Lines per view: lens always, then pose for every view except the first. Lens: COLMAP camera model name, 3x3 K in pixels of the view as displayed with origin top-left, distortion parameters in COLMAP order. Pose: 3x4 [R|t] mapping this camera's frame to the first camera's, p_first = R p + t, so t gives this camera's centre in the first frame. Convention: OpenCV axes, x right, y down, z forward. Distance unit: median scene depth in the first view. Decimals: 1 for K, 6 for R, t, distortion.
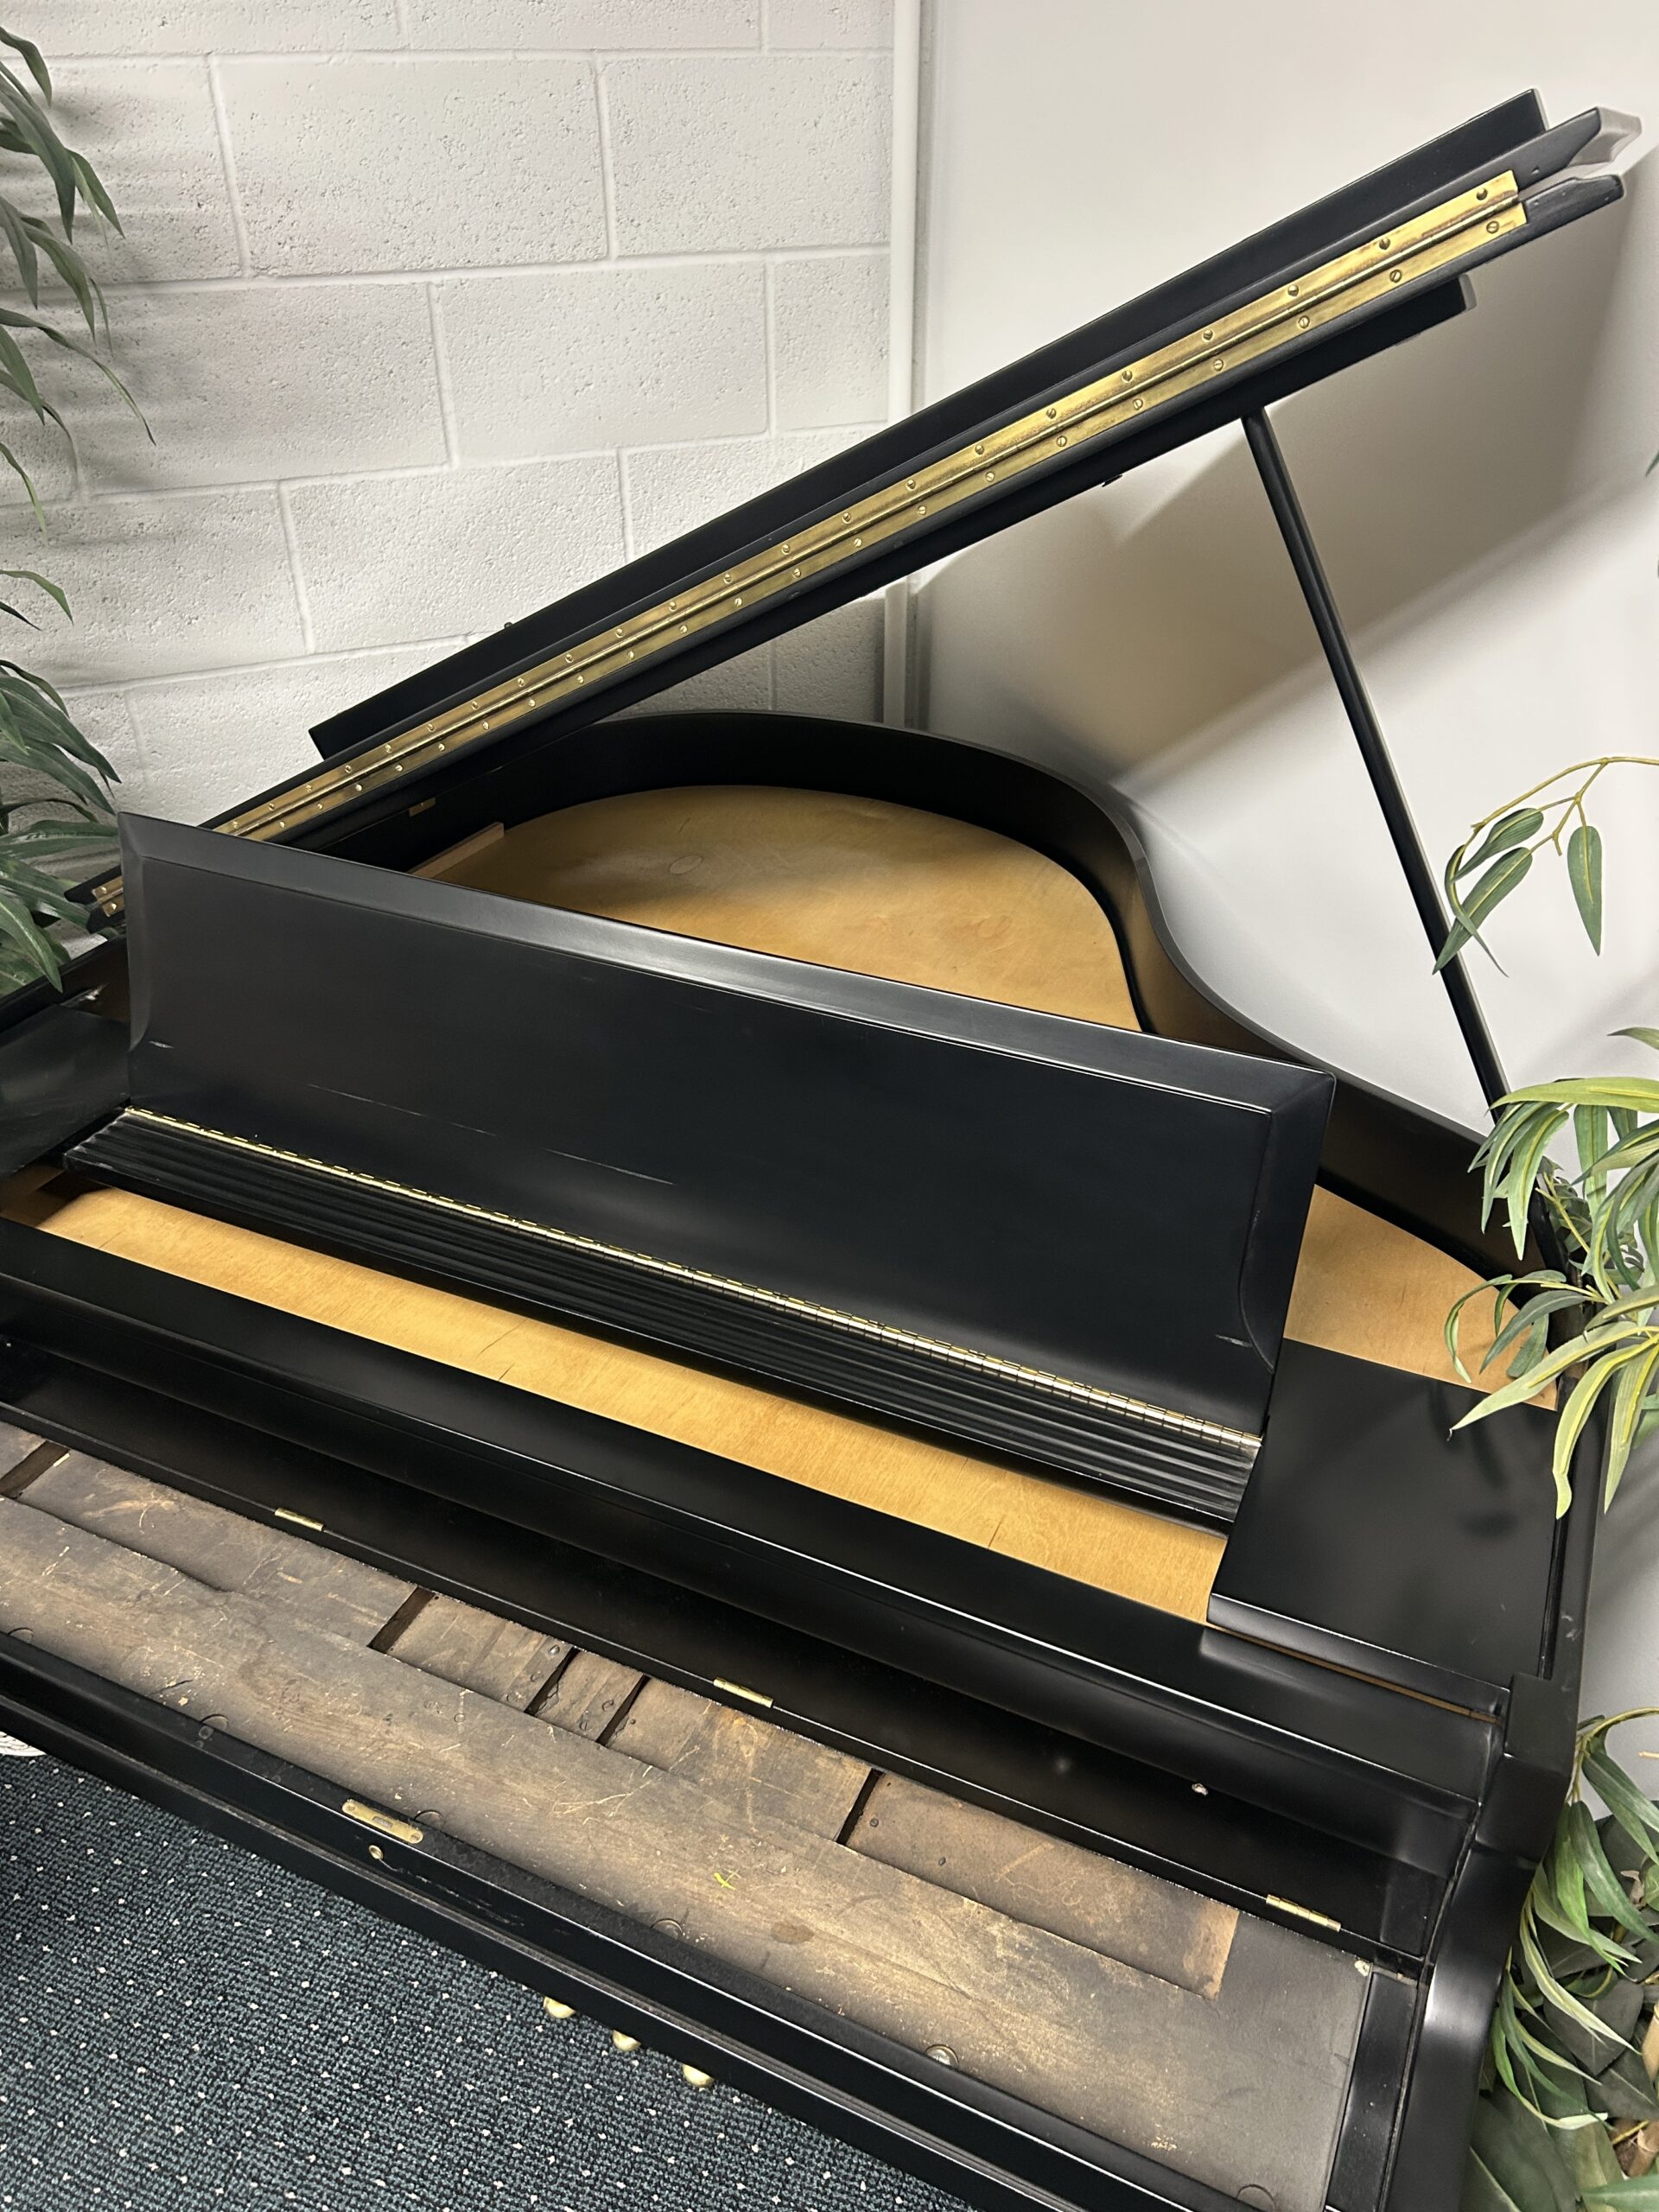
lens RADIAL K [[1678.1, 0, 829.2], [0, 1678.1, 1108.8], [0, 0, 1]] dist [0.030190, -0.035106]
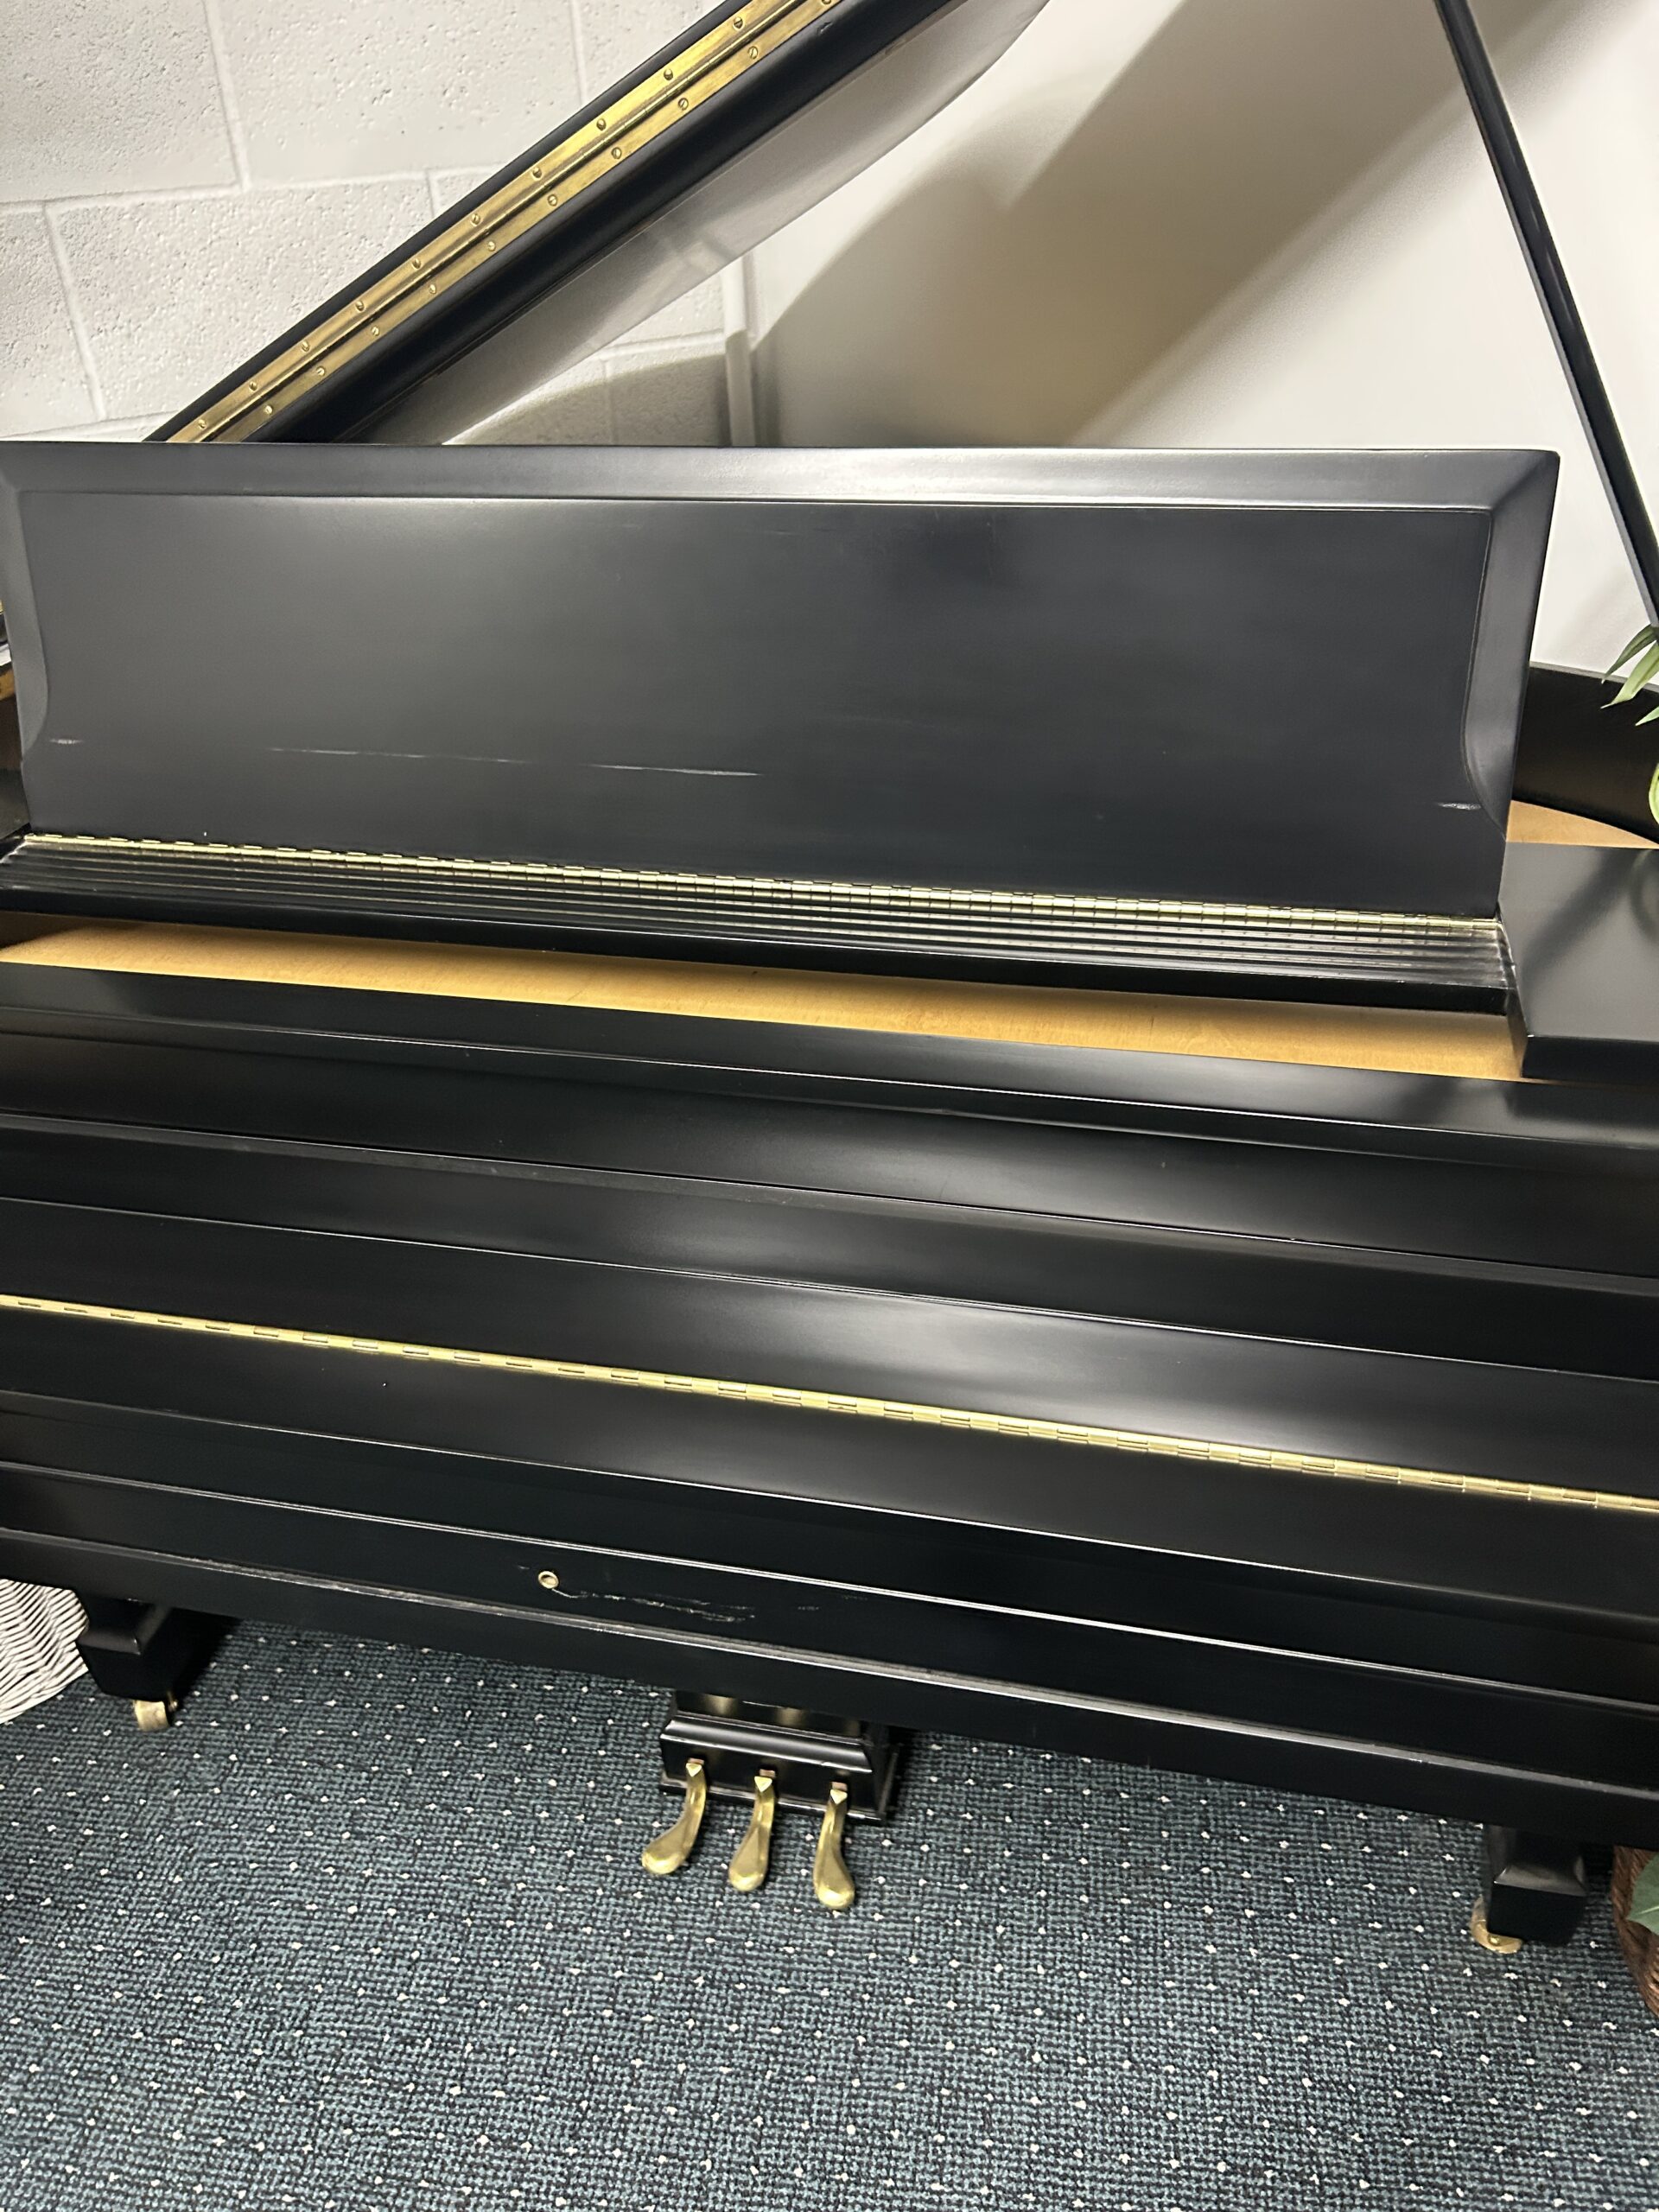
lens RADIAL K [[1678.1, 0, 840.3], [0, 1678.1, 1113.1], [0, 0, 1]] dist [0.030190, -0.035106]
pose [[0.976929, -0.142763, 0.158834, -0.155342], [0.143364, 0.989640, 0.007731, 0.156238], [-0.158292, 0.015218, 0.987275, 0.115755]]
